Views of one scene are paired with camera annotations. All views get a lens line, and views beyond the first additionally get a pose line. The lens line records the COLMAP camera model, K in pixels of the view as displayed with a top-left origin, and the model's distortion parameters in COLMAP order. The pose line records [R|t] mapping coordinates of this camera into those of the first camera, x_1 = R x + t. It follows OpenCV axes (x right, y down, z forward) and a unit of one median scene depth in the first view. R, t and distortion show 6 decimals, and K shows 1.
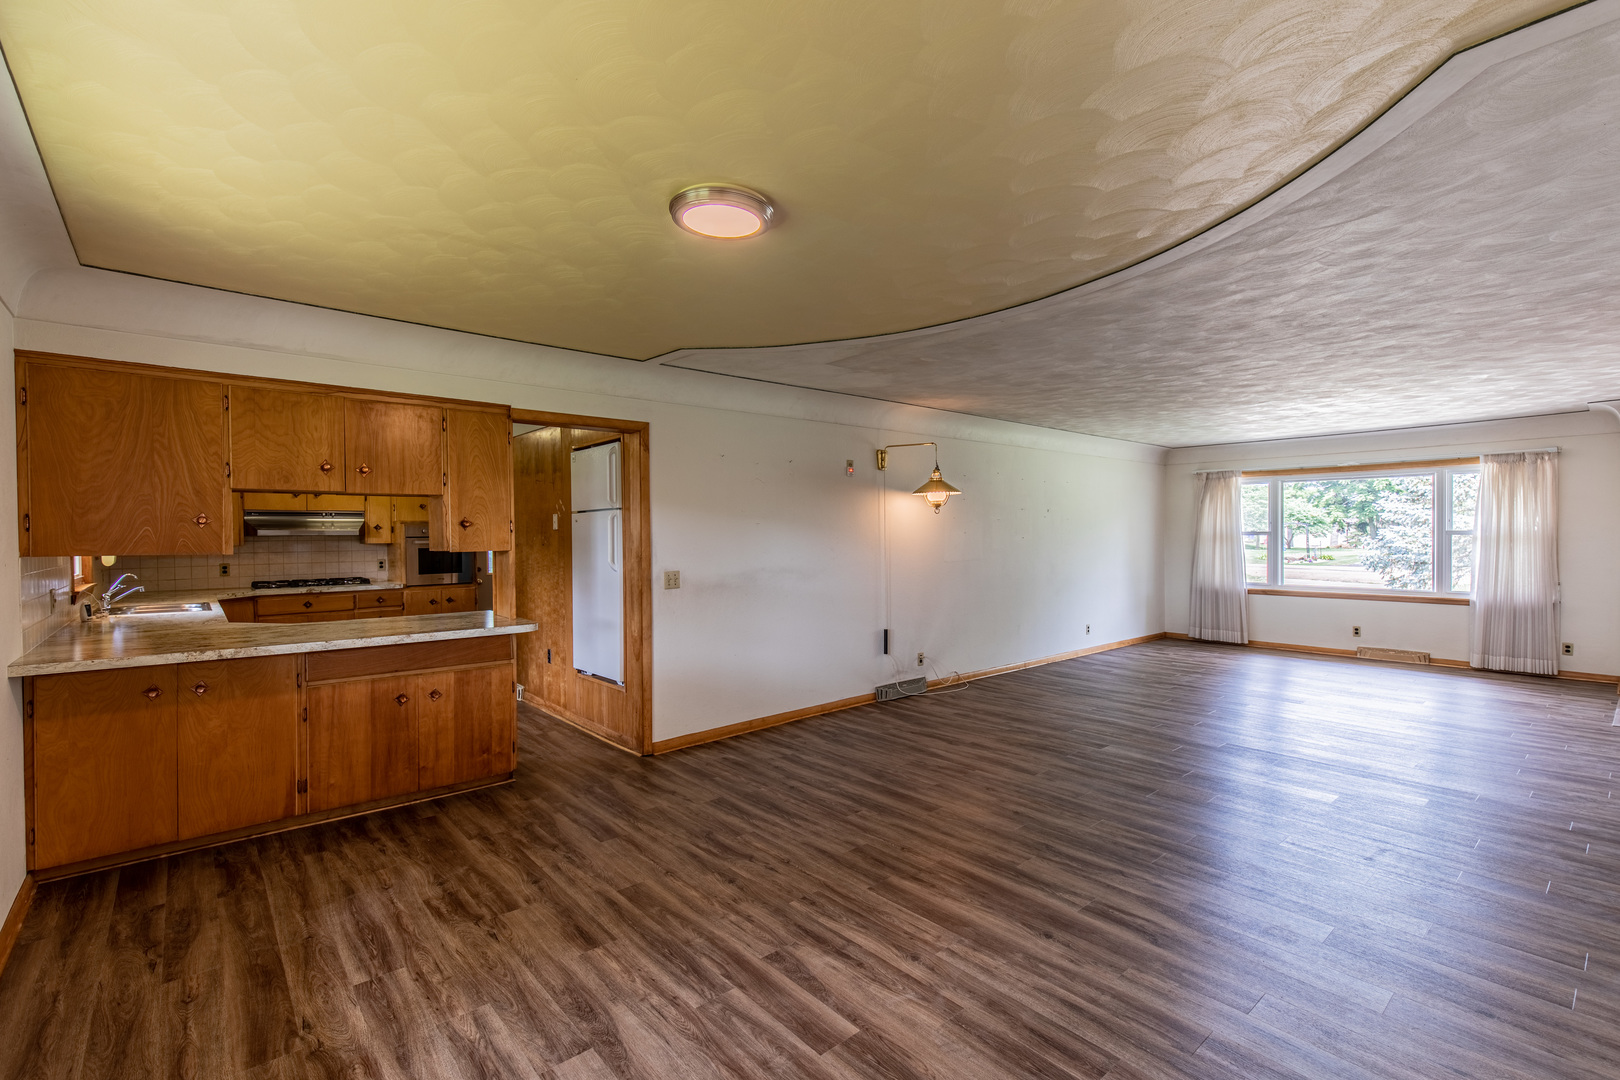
lens RADIAL K [[729.2, 0, 820.1], [0, 729.2, 542.5], [0, 0, 1]] dist [0.004875, -0.001218]
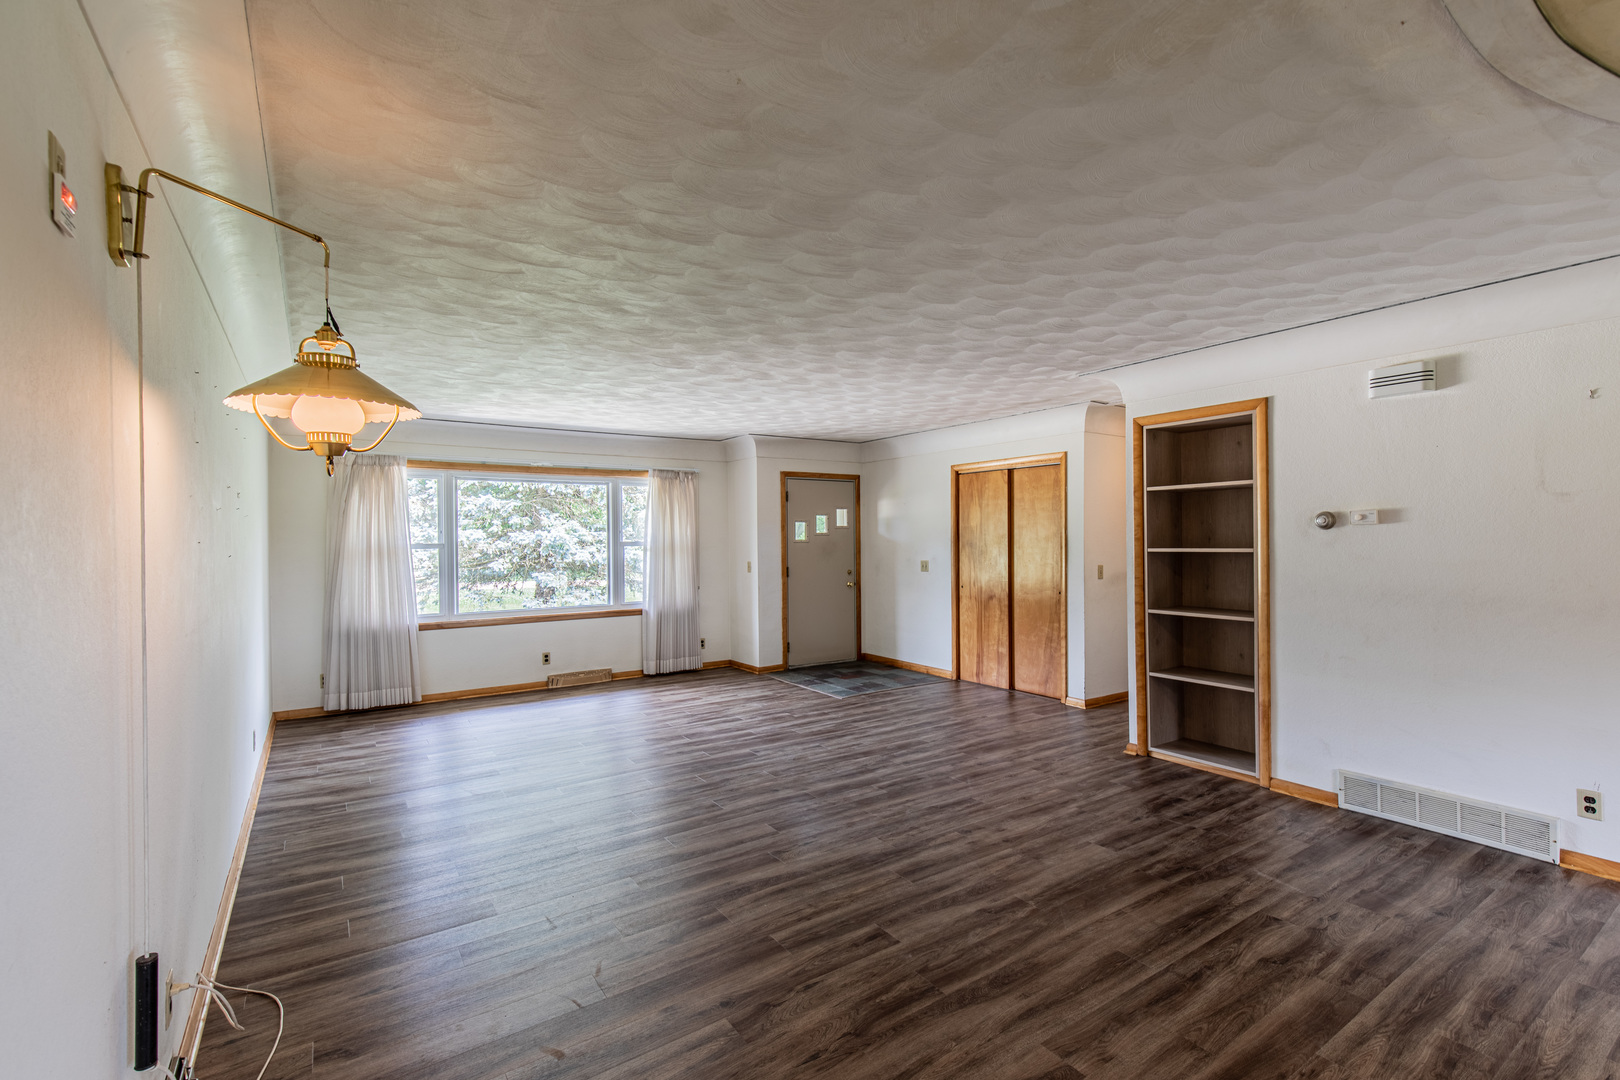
lens RADIAL K [[729.2, 0, 824.5], [0, 729.2, 535.9], [0, 0, 1]] dist [0.004875, -0.001218]
pose [[0.109977, 0.010756, 0.993876, -0.092799], [0.023521, 0.999633, -0.013421, -0.004221], [-0.993656, 0.024853, 0.109684, 0.598626]]
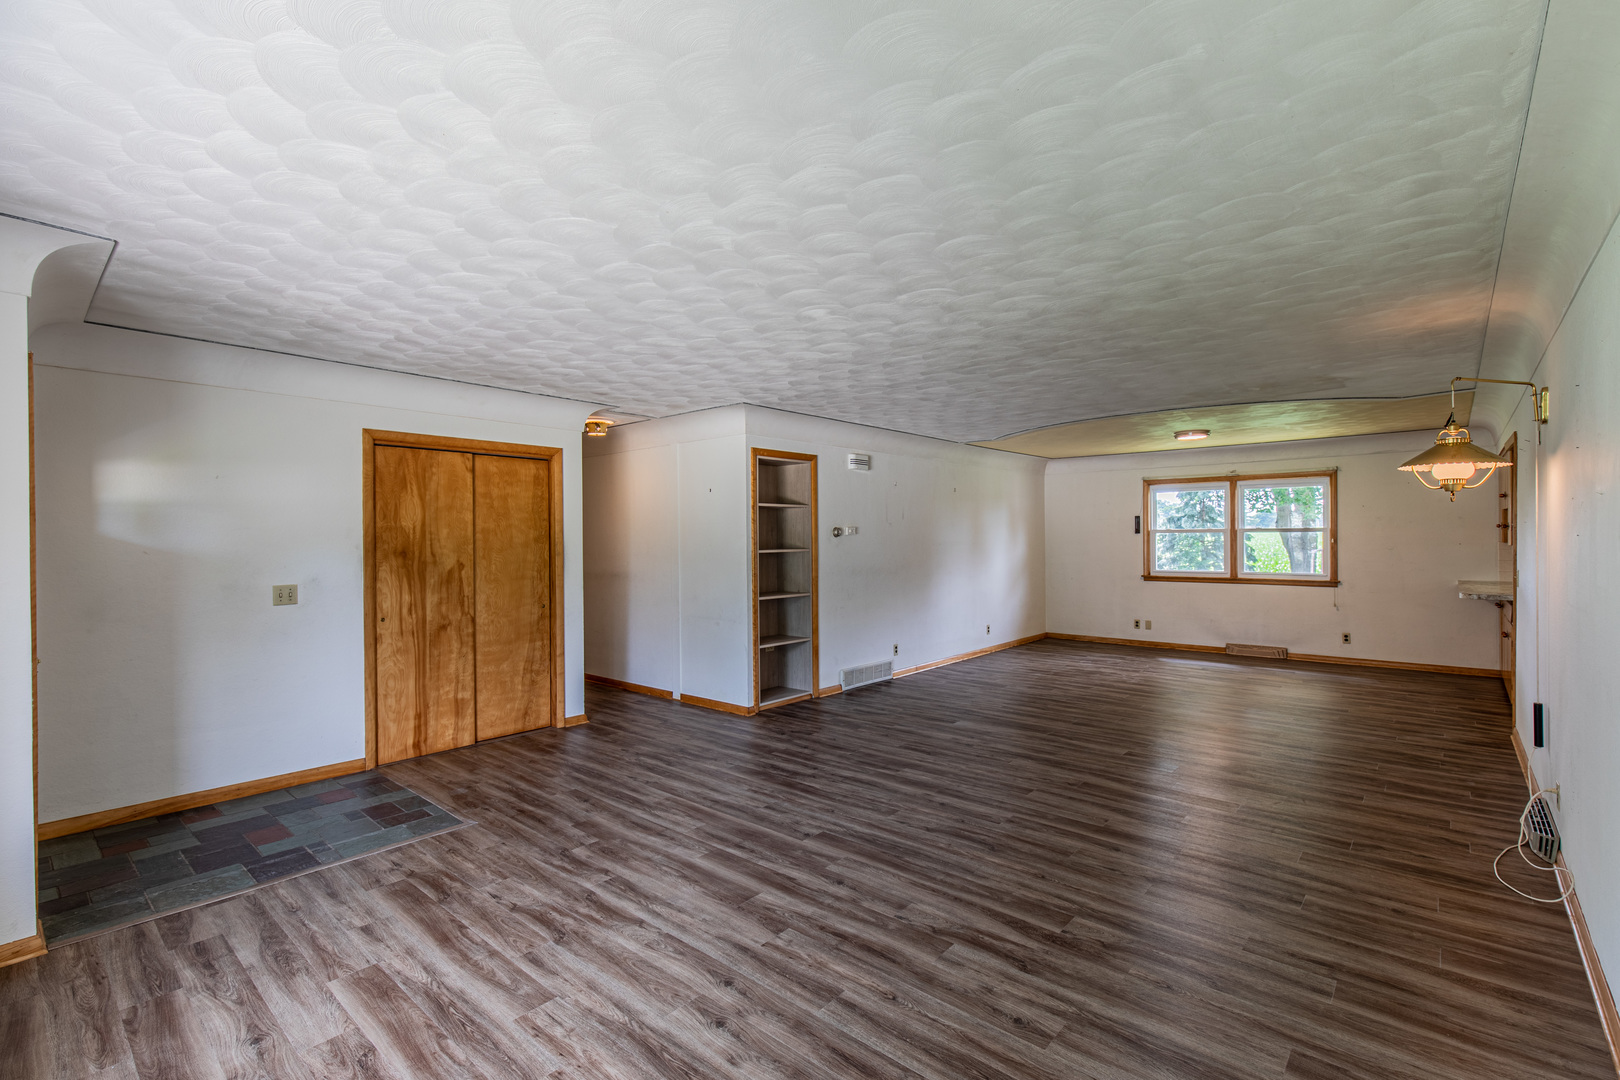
lens RADIAL K [[729.2, 0, 819.1], [0, 729.2, 539.8], [0, 0, 1]] dist [0.004875, -0.001218]
pose [[-0.989537, 0.015658, -0.143426, 0.579495], [0.013361, 0.999767, 0.016966, -0.019348], [0.143658, 0.014872, -0.989516, 1.175289]]
